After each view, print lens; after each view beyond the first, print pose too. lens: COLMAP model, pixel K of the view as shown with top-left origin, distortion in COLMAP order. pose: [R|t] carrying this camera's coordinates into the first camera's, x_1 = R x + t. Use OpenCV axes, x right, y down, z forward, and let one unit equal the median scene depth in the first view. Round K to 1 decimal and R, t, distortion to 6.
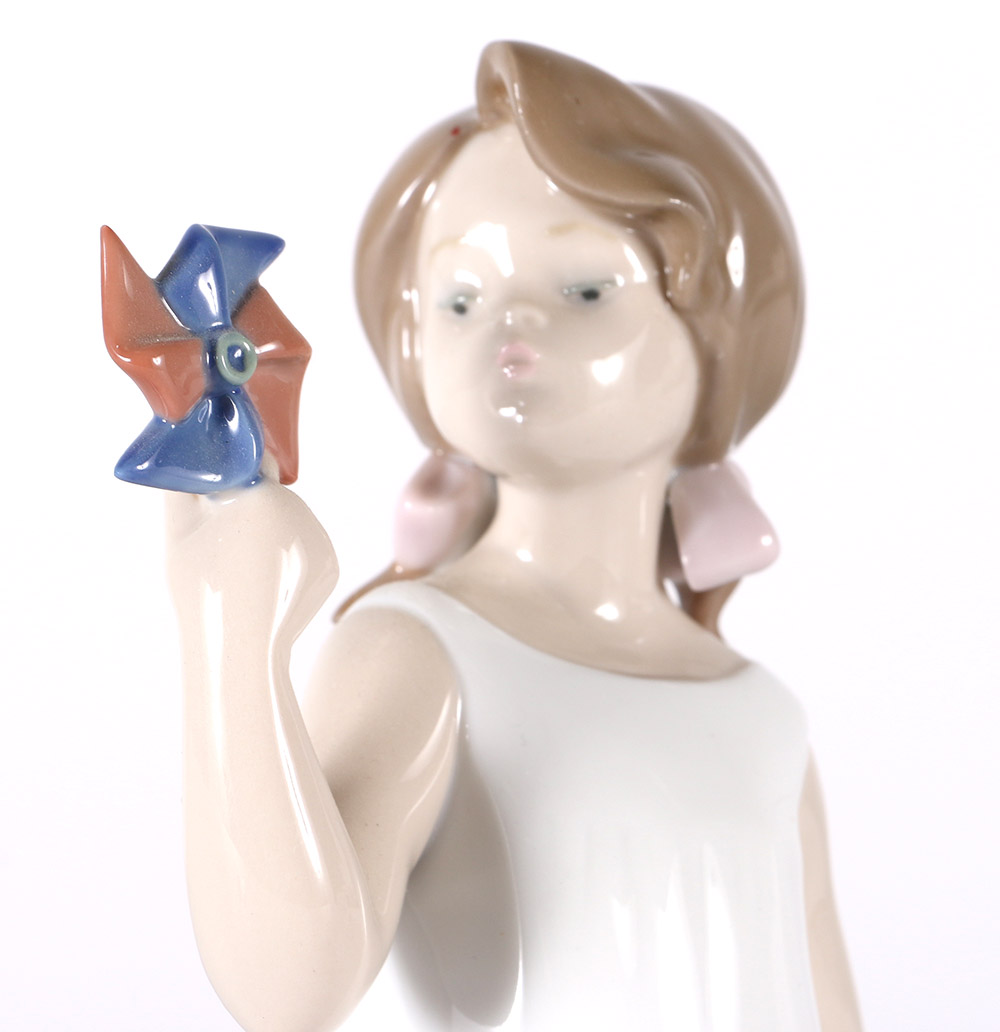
lens RADIAL K [[6633.7, 0, 500.0], [0, 6633.7, 515.9], [0, 0, 1]] dist [-0.525404, 0.000000]
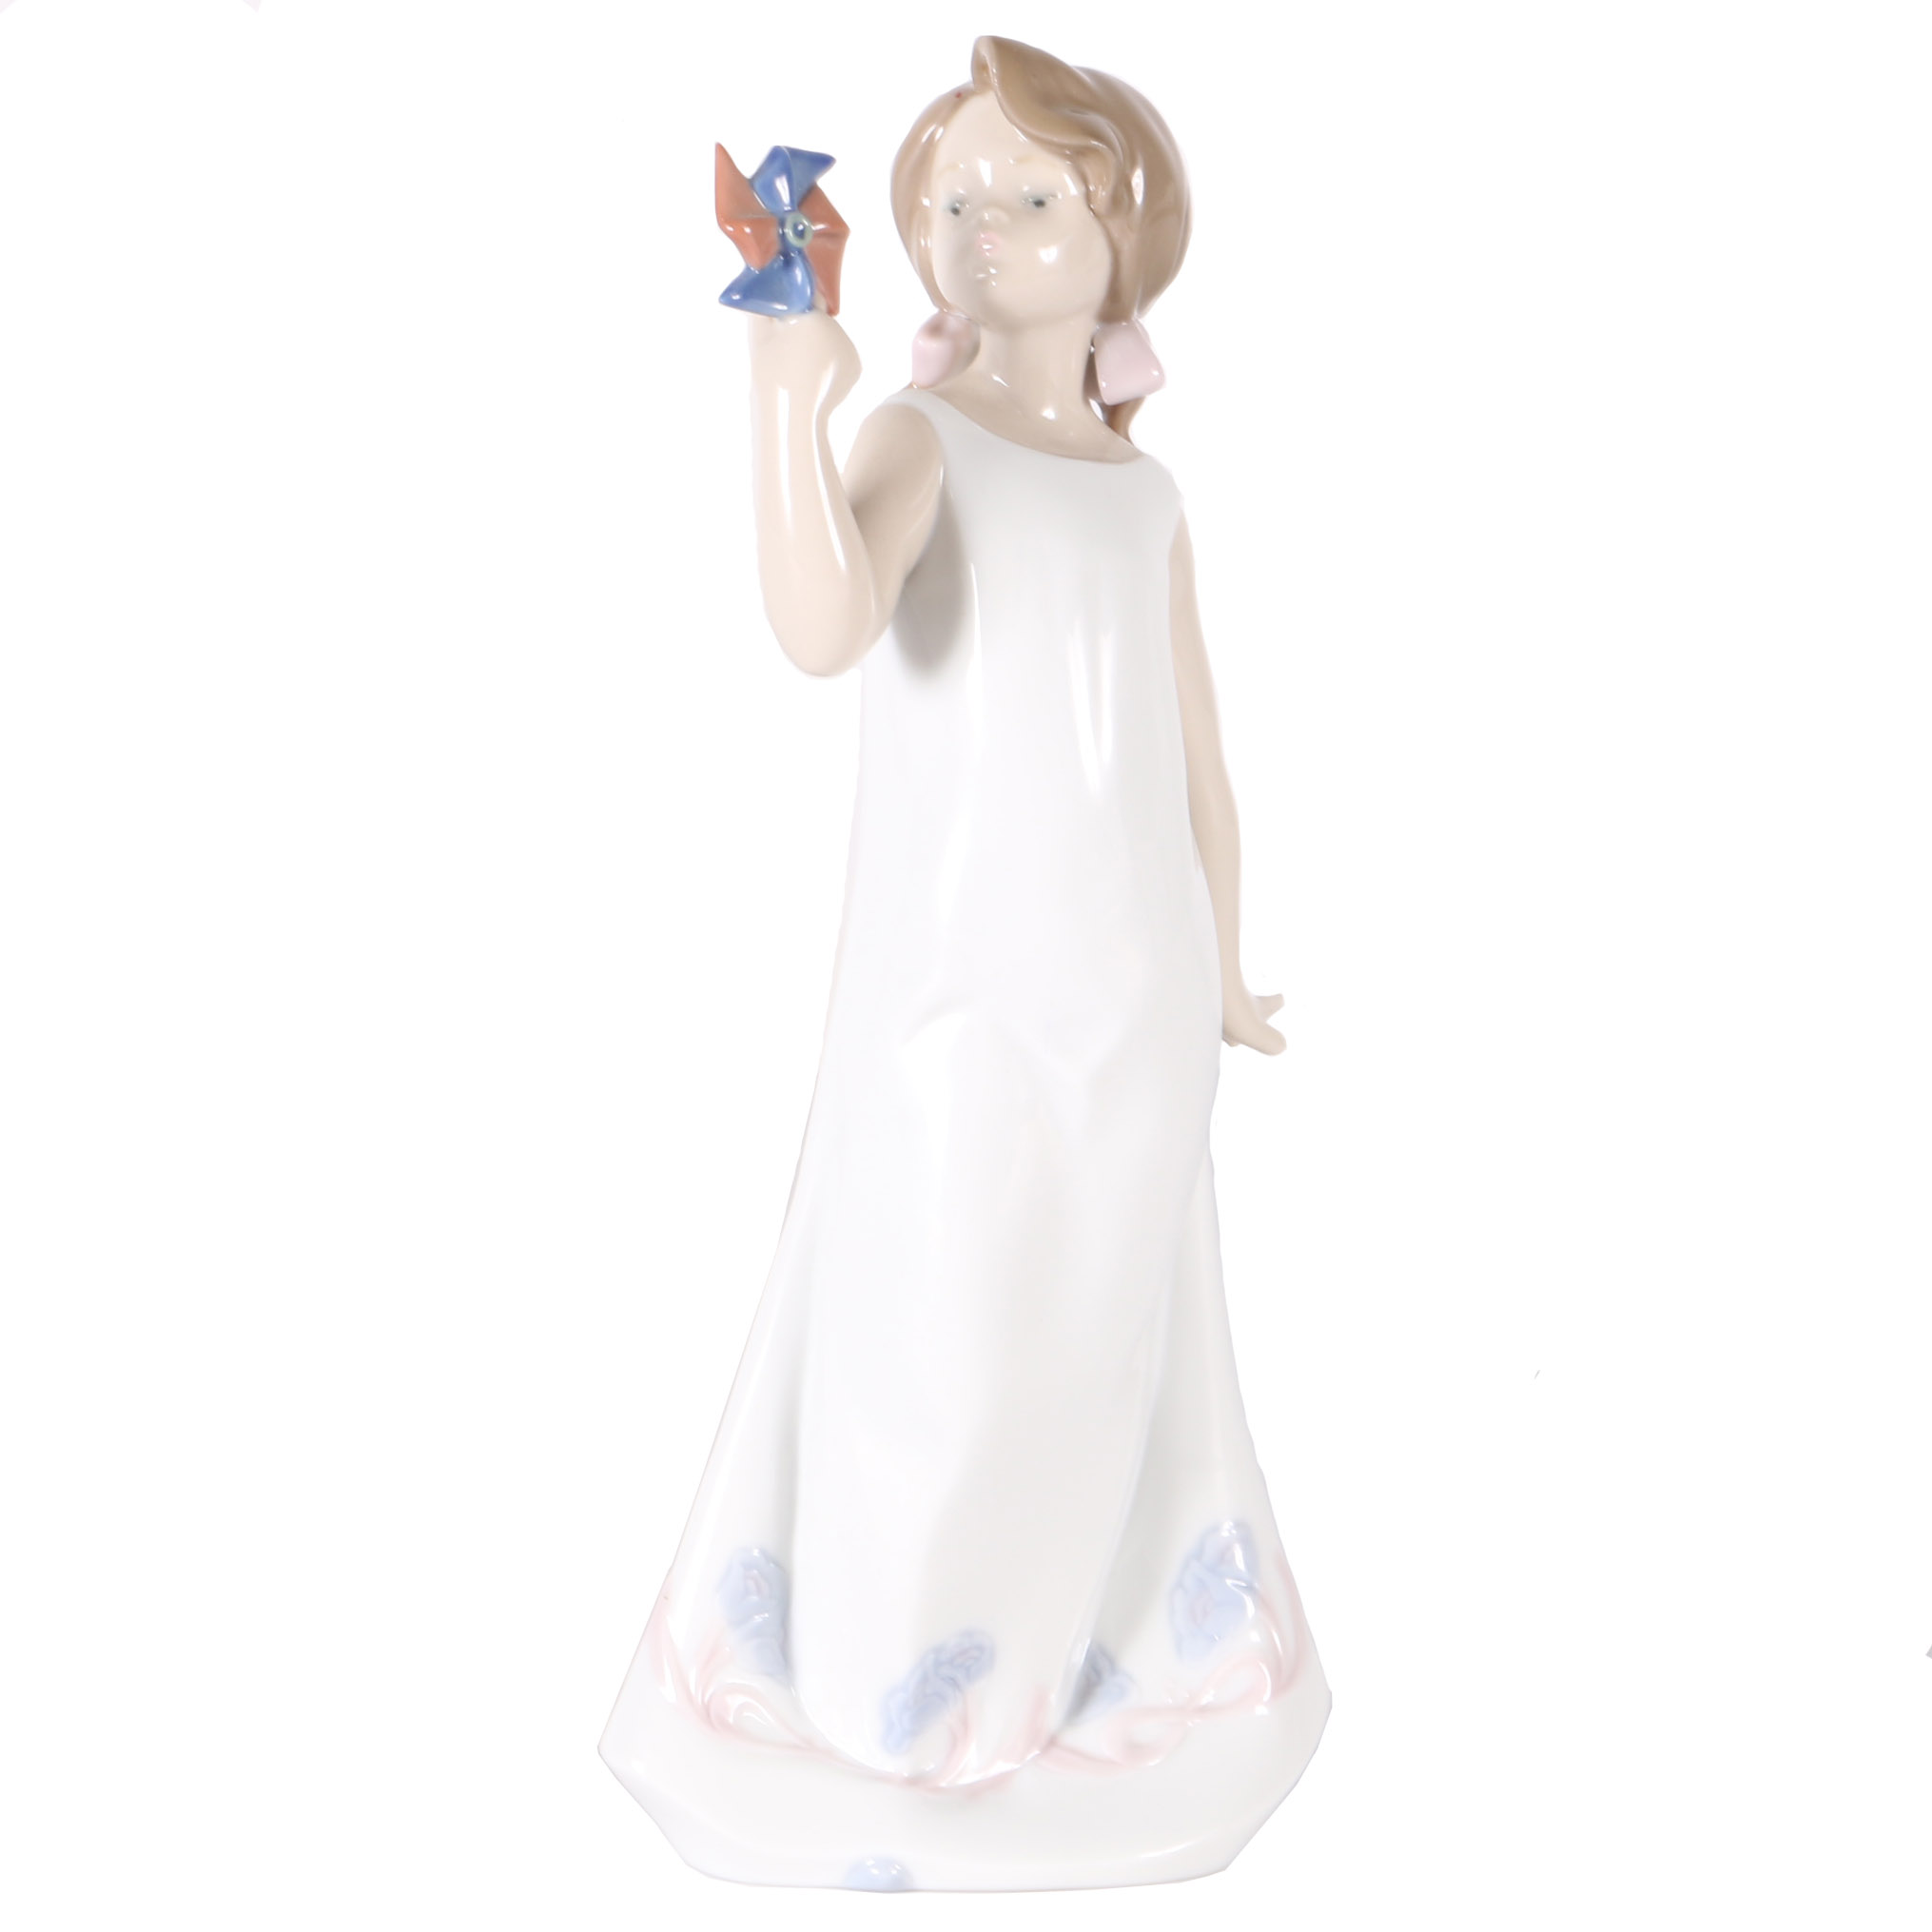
lens RADIAL K [[10366.4, 0, 965.6], [0, 10366.4, 965.7], [0, 0, 1]] dist [-0.391247, 0.000000]
pose [[0.997611, 0.035376, -0.059343, 0.143710], [-0.034685, 0.999319, 0.012625, 0.112096], [0.059749, -0.010537, 0.998158, -1.373029]]
